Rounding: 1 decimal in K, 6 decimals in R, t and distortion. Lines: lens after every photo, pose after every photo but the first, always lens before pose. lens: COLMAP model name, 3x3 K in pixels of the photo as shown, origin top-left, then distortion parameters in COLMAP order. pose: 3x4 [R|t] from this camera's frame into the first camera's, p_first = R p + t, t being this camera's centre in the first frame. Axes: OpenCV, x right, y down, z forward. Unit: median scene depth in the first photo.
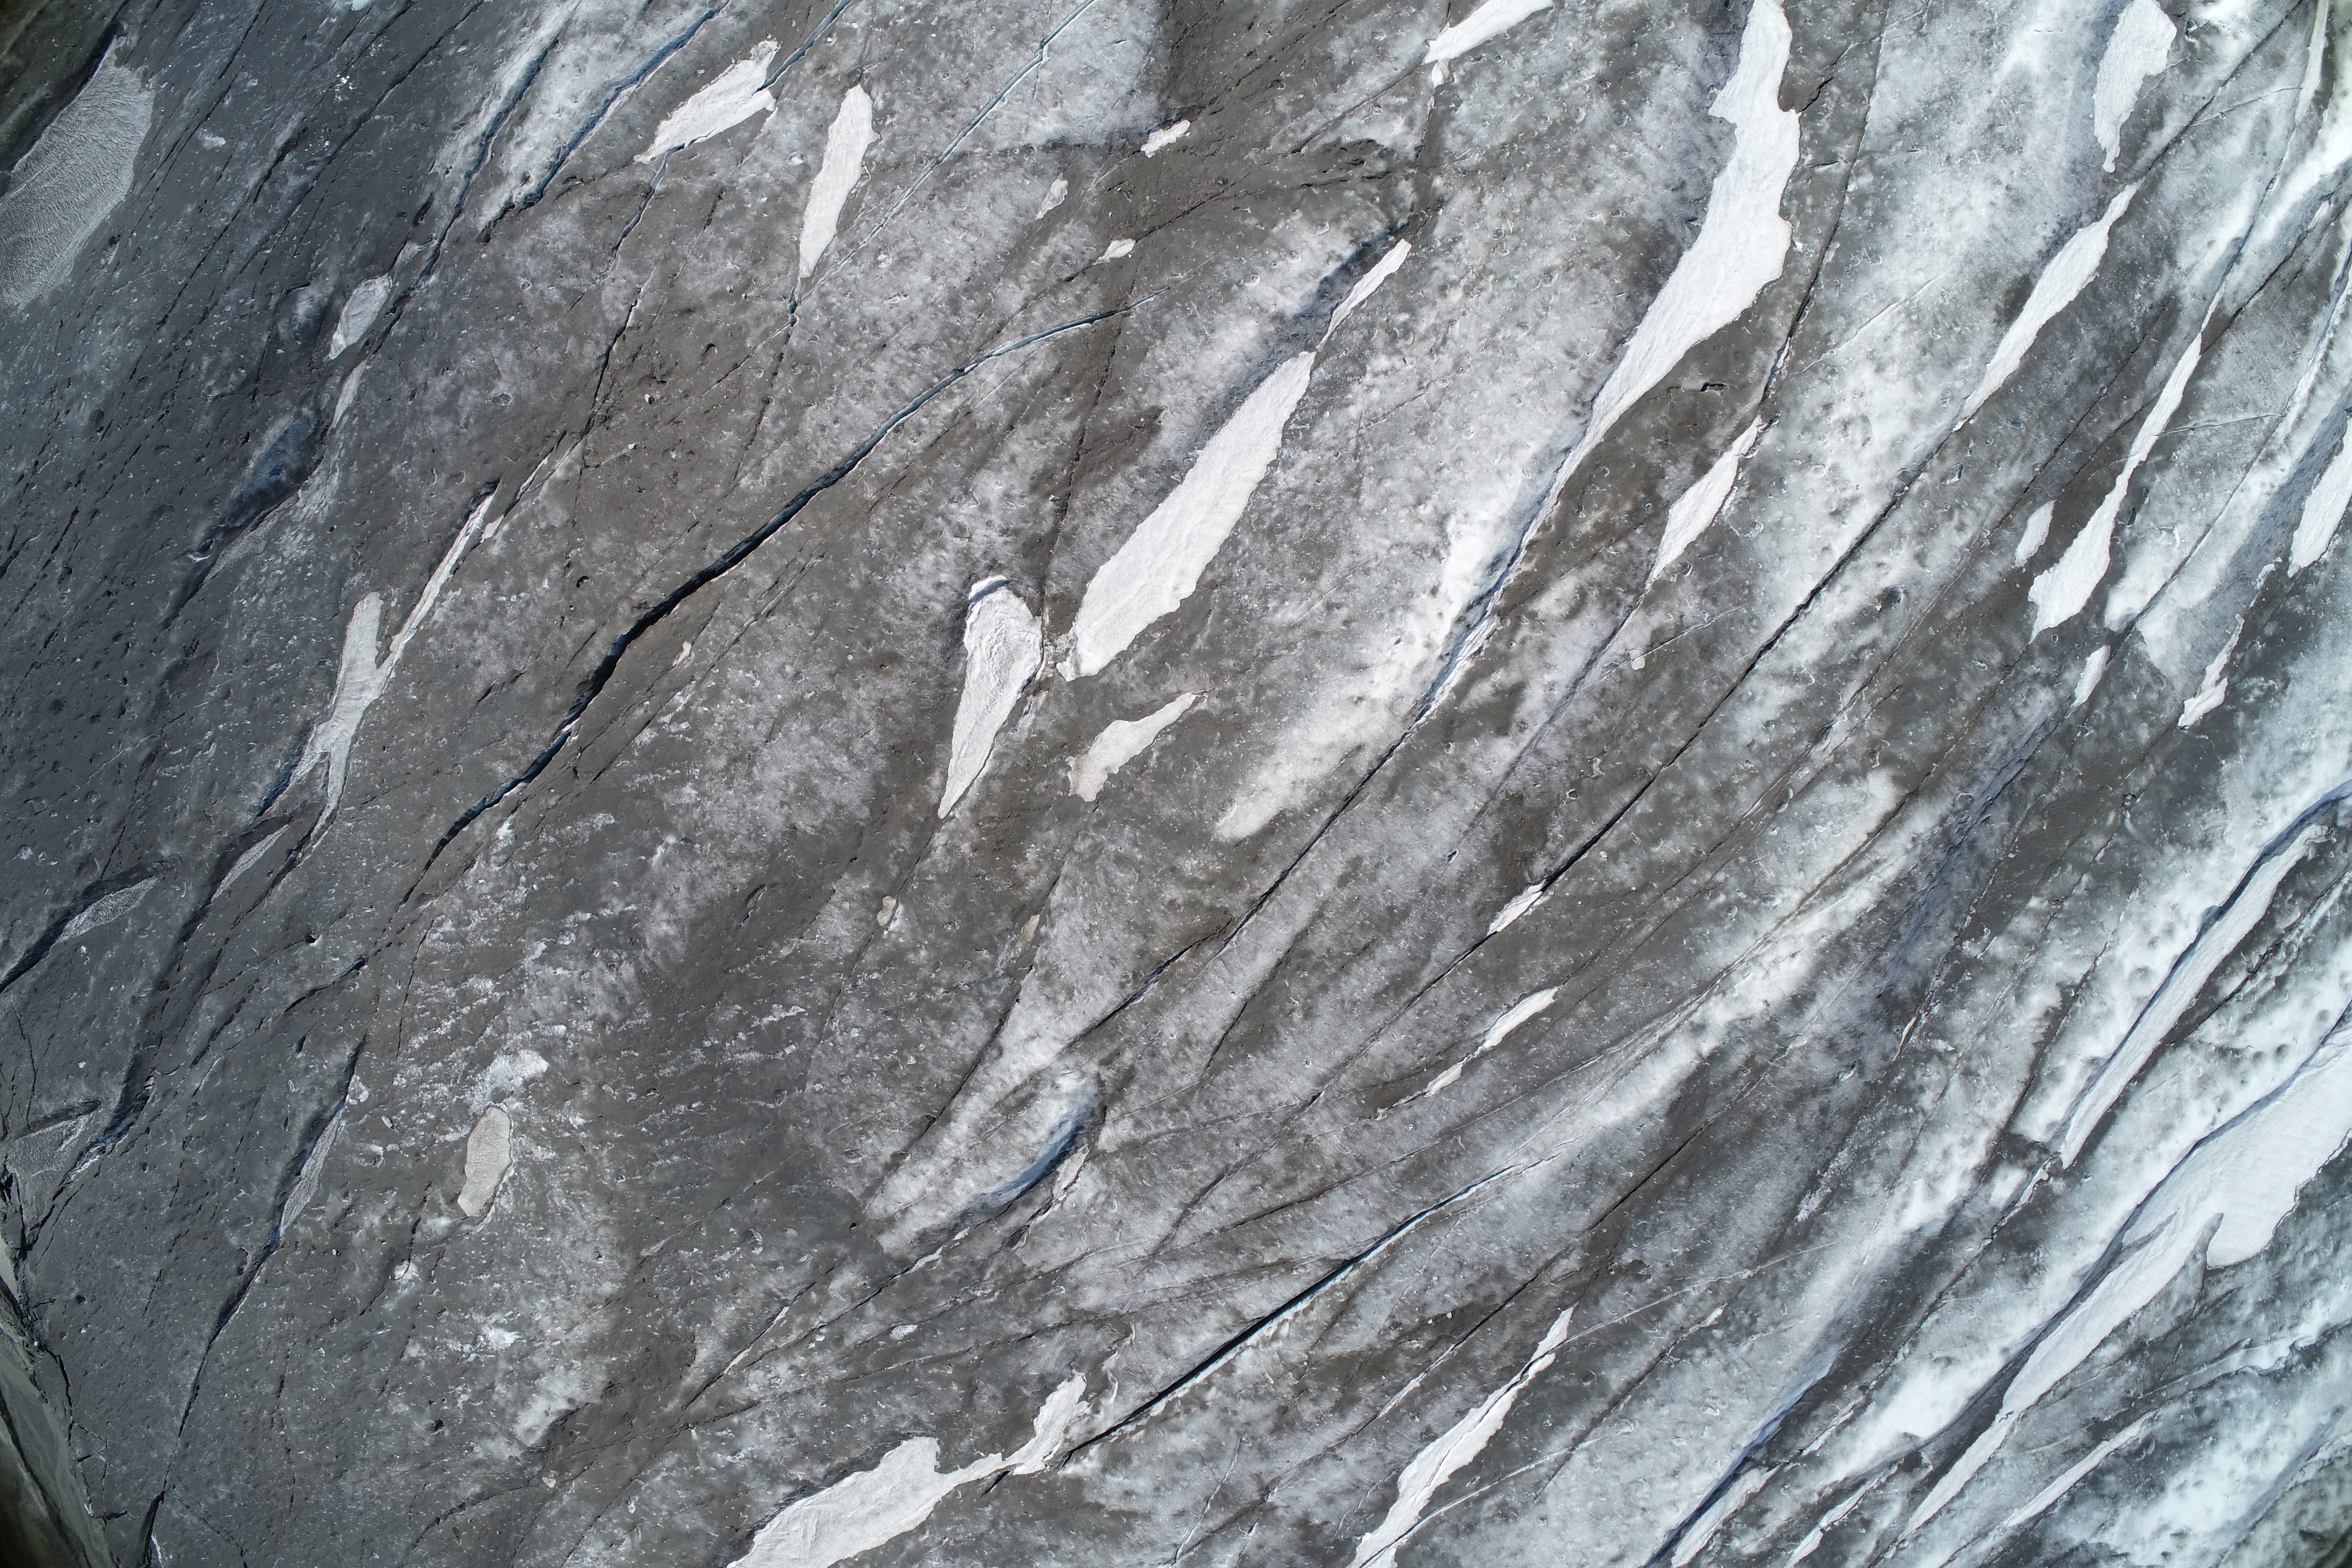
lens RADIAL K [[1626.7, 0, 1179.6], [0, 1626.7, 779.4], [0, 0, 1]] dist [-0.241272, 0.066188]
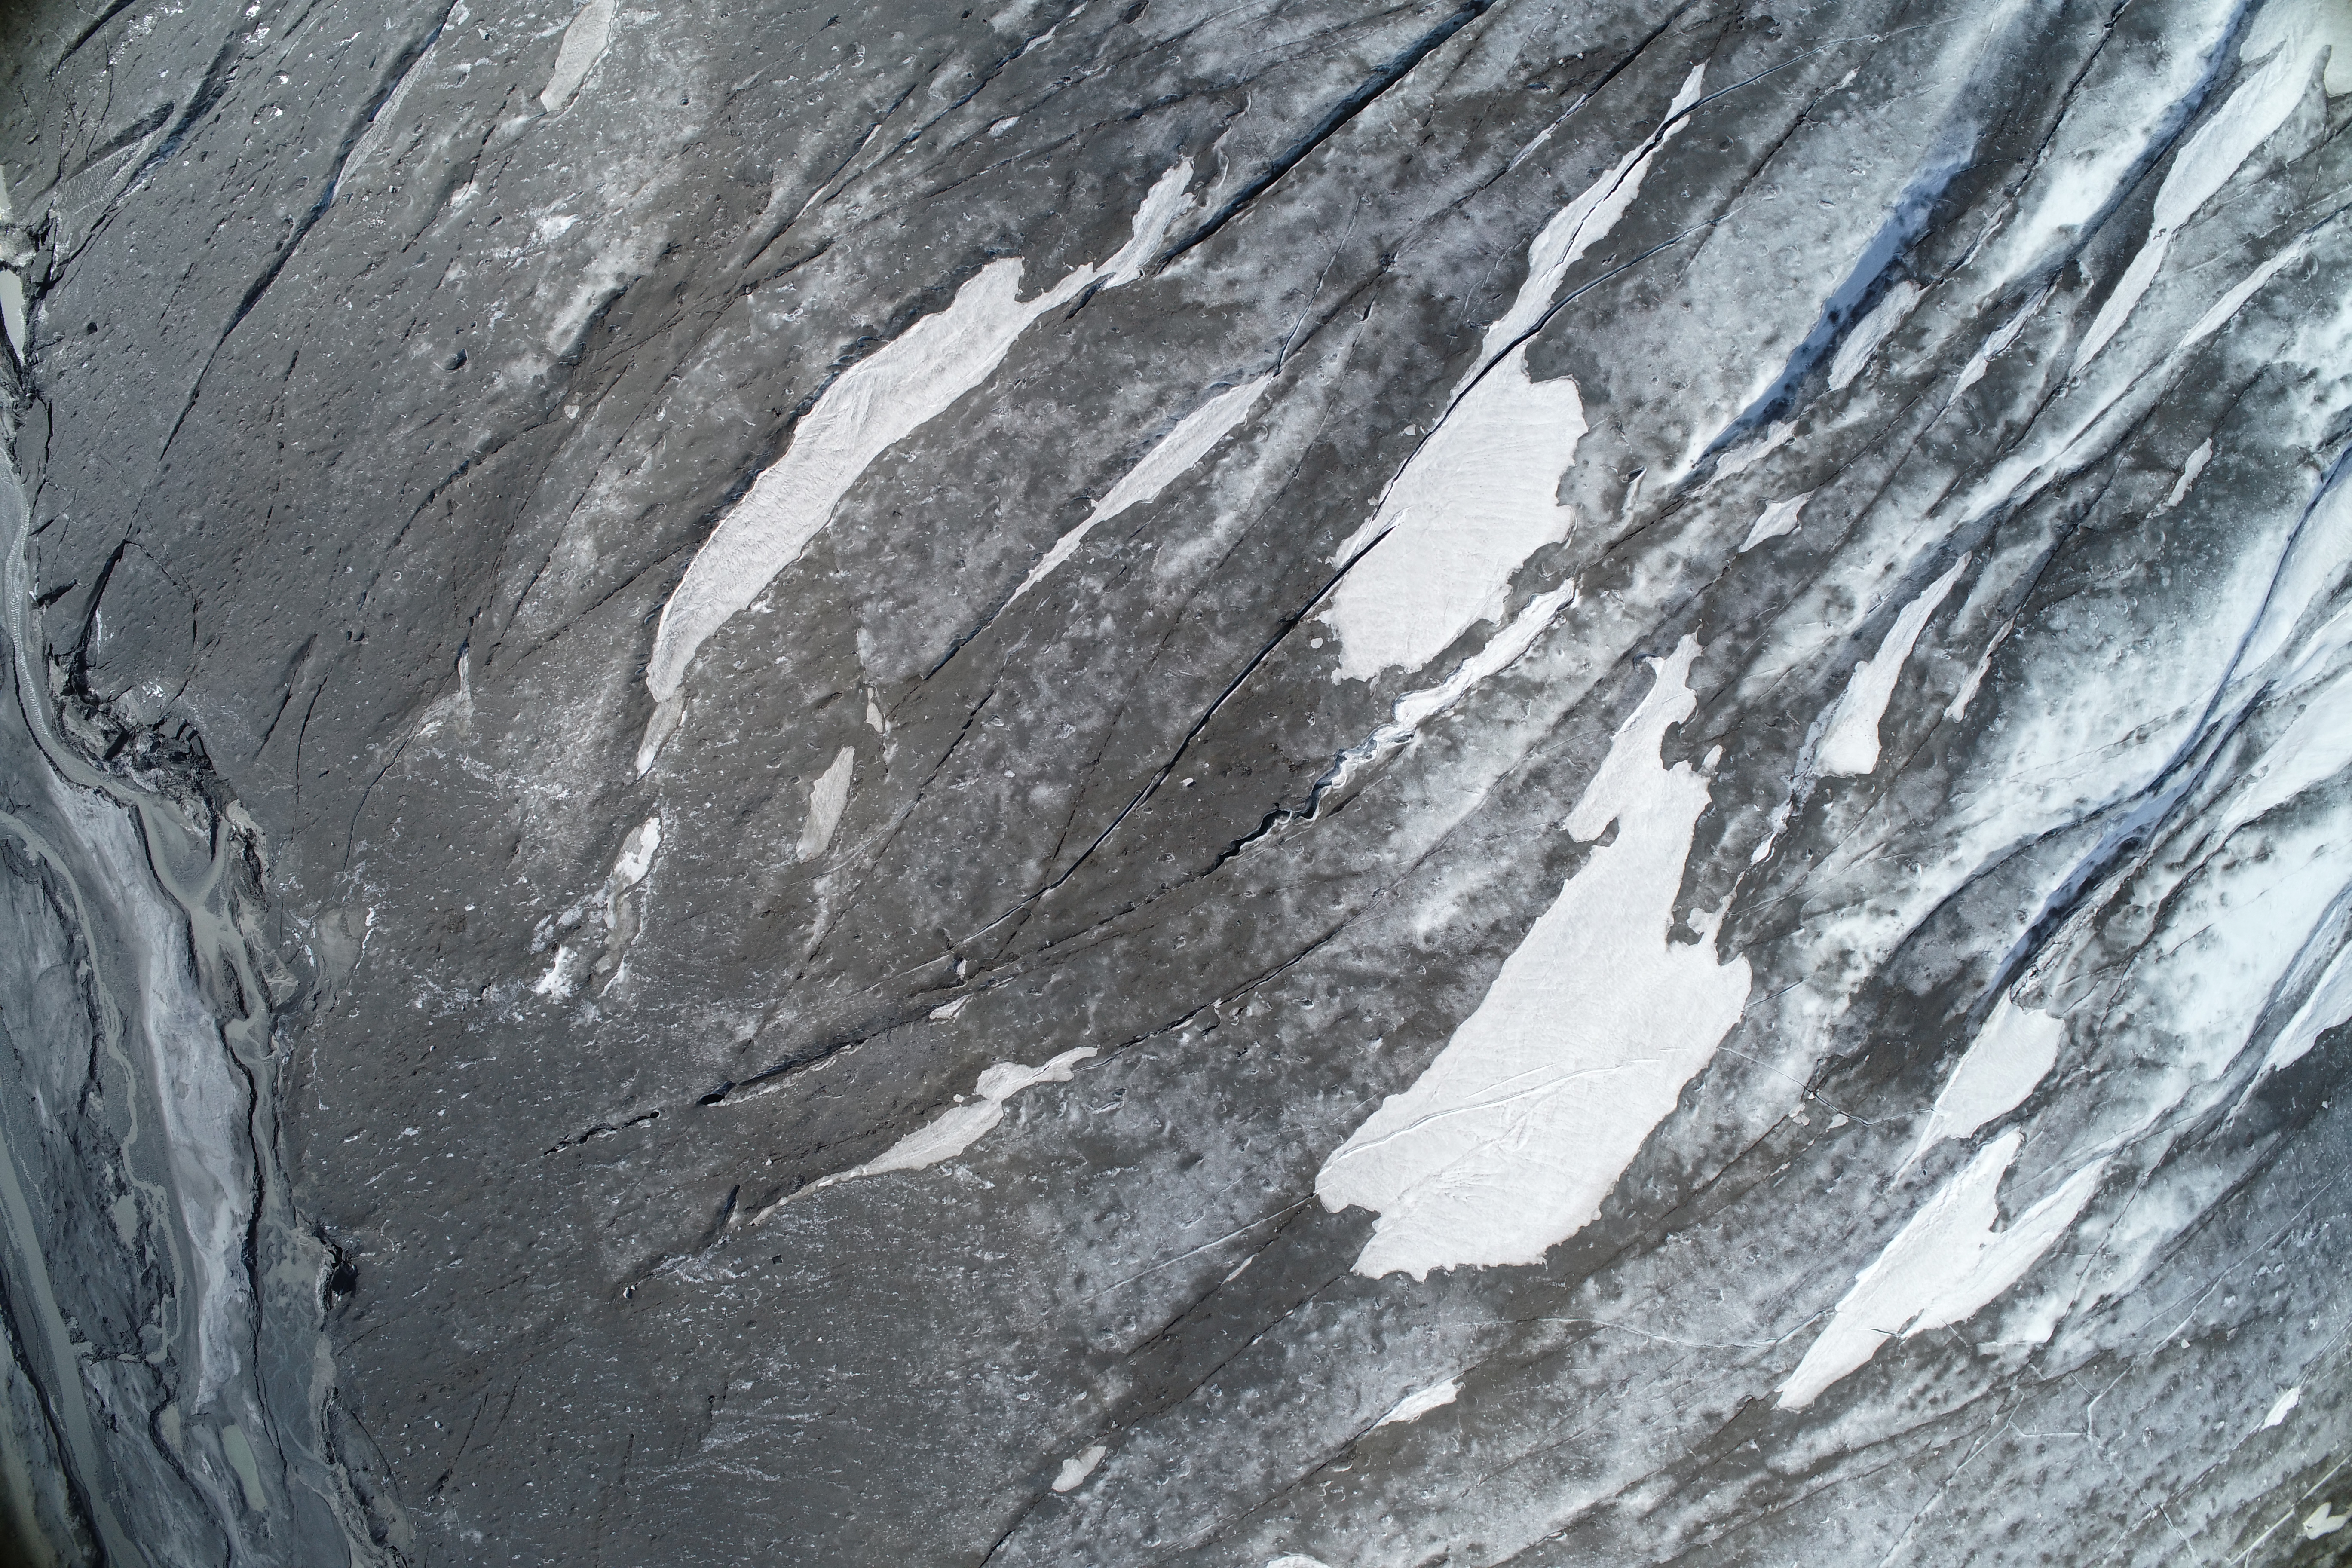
lens RADIAL K [[1626.7, 0, 1182.3], [0, 1626.7, 780.5], [0, 0, 1]] dist [-0.241272, 0.066188]
pose [[0.998271, 0.058773, -0.000413, -0.046808], [-0.058712, 0.996873, -0.052893, 0.842115], [-0.002697, 0.052825, 0.998600, 0.084143]]
